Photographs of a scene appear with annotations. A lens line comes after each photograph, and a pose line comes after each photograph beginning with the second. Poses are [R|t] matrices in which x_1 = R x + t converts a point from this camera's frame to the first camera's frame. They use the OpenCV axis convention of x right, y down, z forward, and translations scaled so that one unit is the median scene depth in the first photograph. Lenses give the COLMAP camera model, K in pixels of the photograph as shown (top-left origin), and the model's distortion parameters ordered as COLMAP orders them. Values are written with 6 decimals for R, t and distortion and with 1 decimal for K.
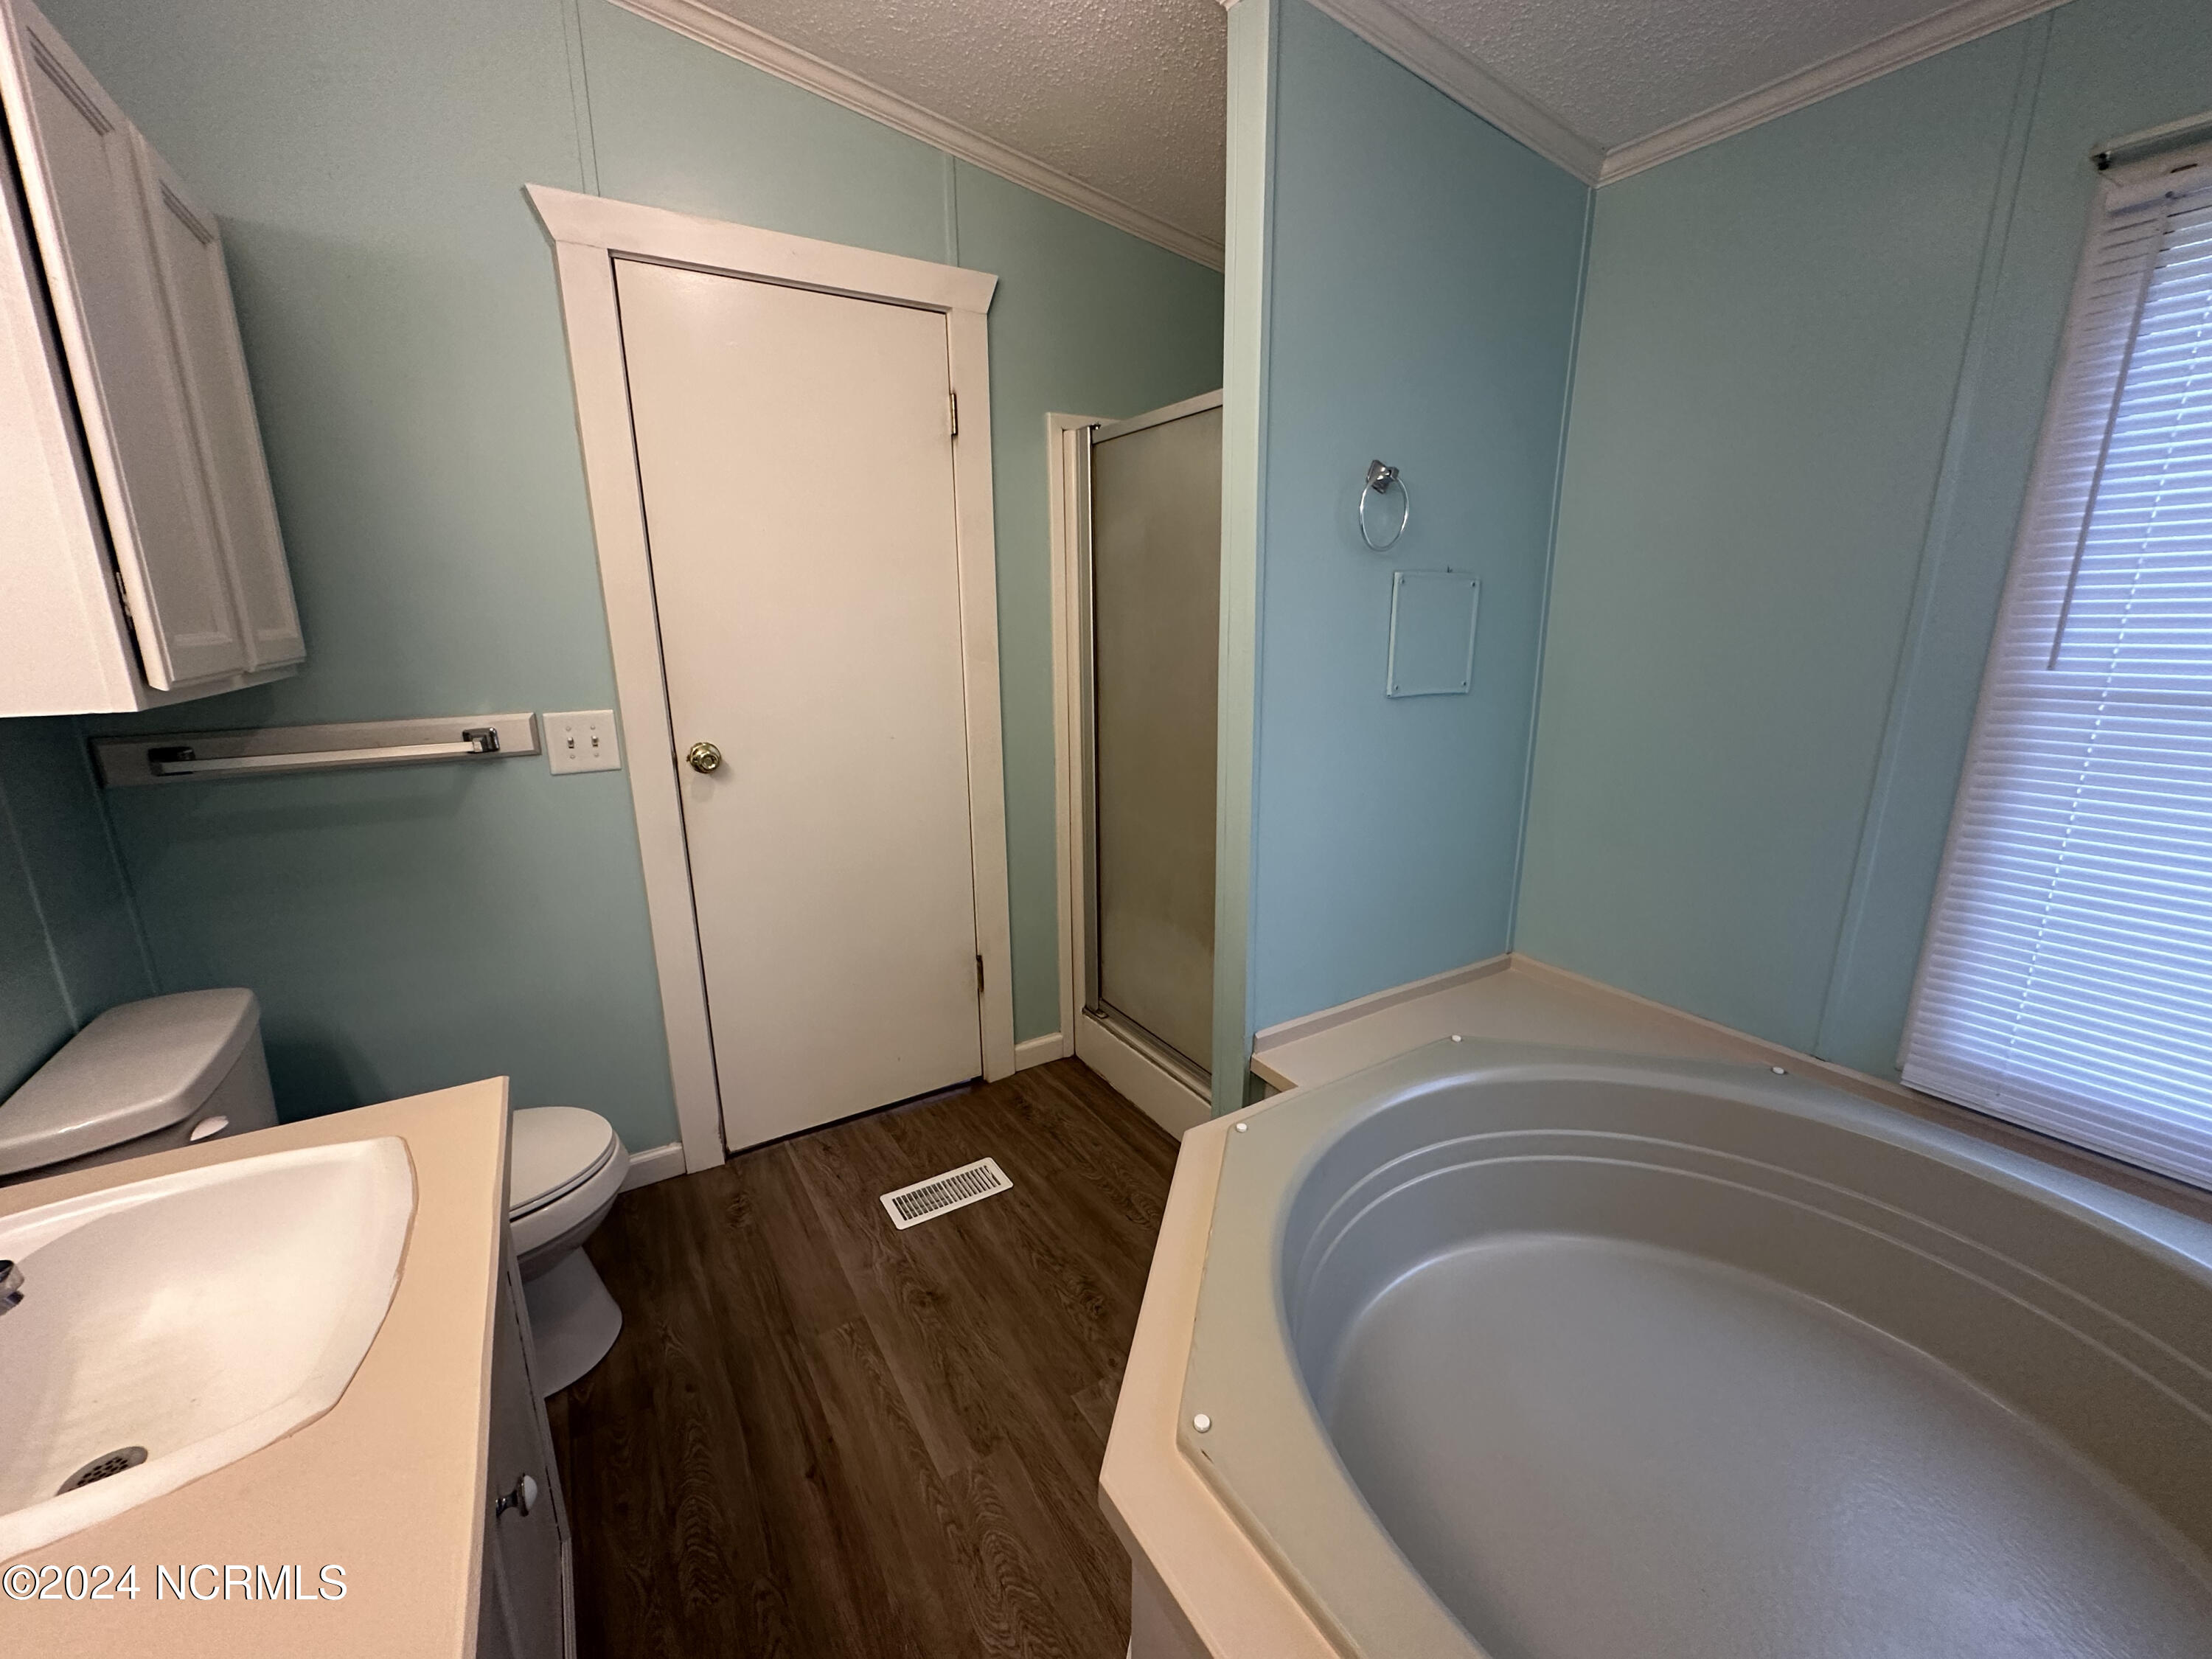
lens RADIAL K [[883.4, 0, 1107.9], [0, 883.4, 830.6], [0, 0, 1]] dist [-0.020026, 0.000054]
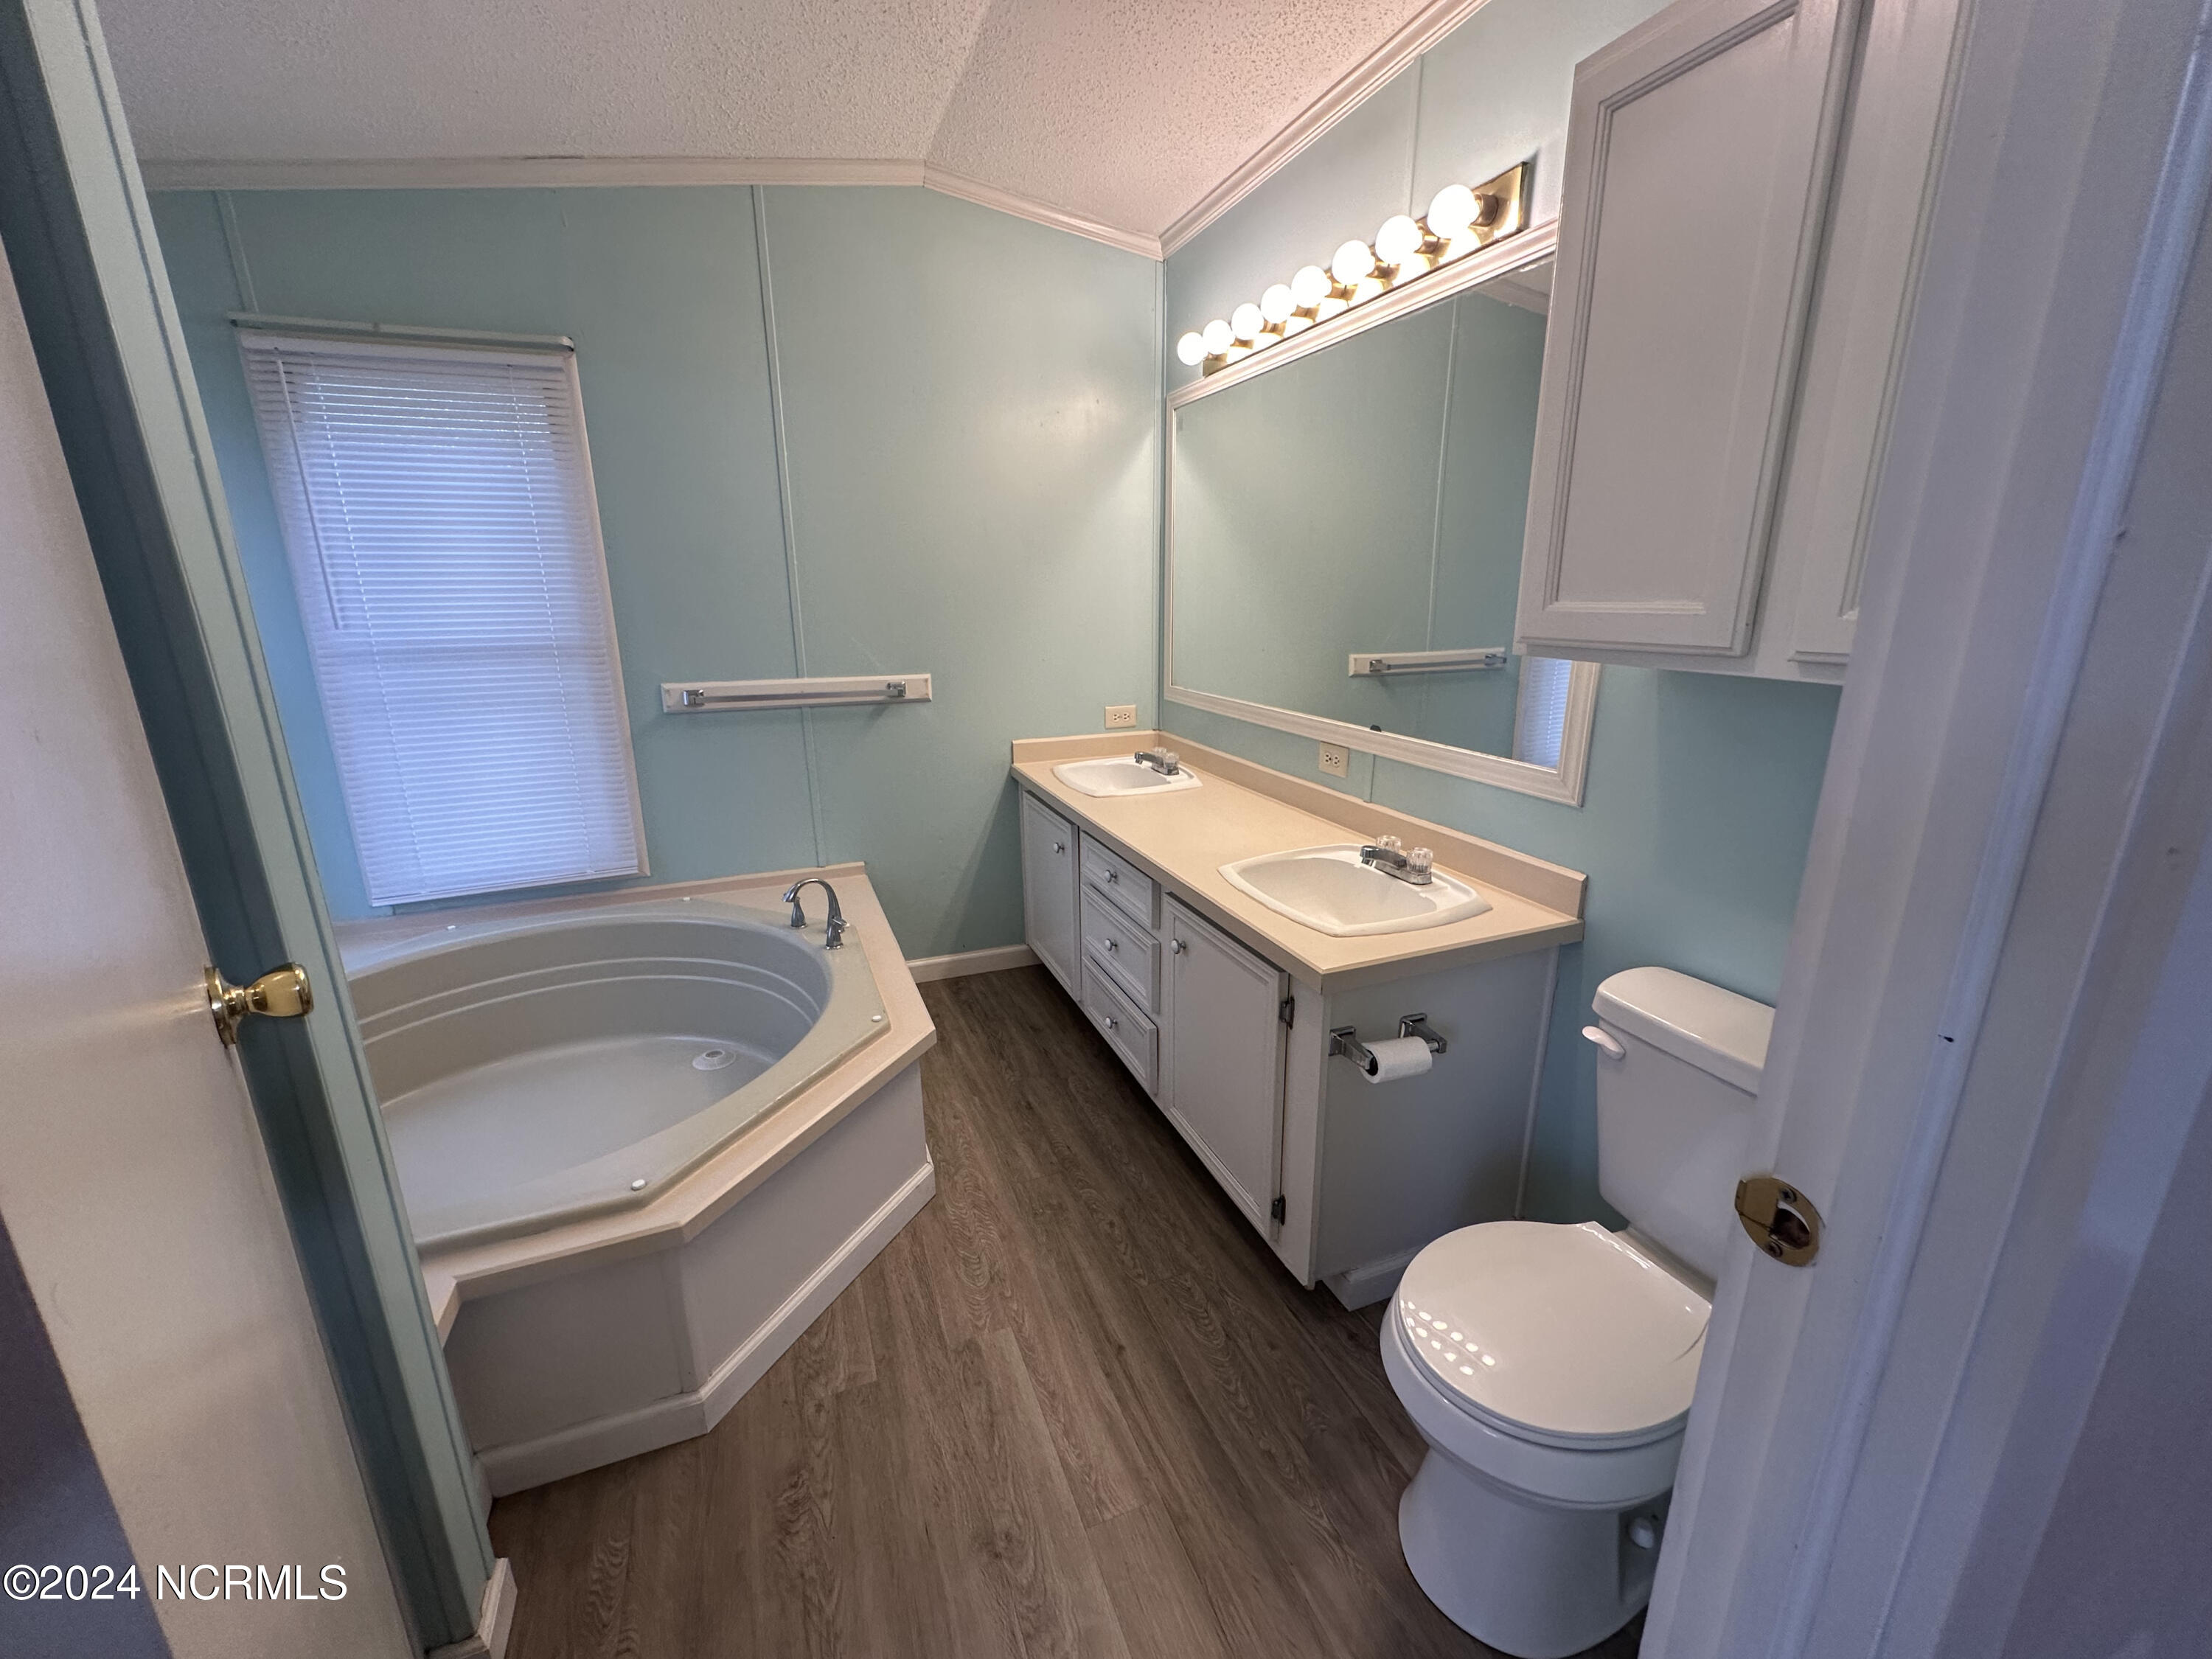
lens RADIAL K [[883.4, 0, 1106.0], [0, 883.4, 828.2], [0, 0, 1]] dist [-0.020026, 0.000054]
pose [[-0.983411, -0.040343, 0.176848, -0.466348], [0.049995, 0.876909, 0.478050, -0.386374], [-0.174366, 0.478961, -0.860345, 1.561462]]
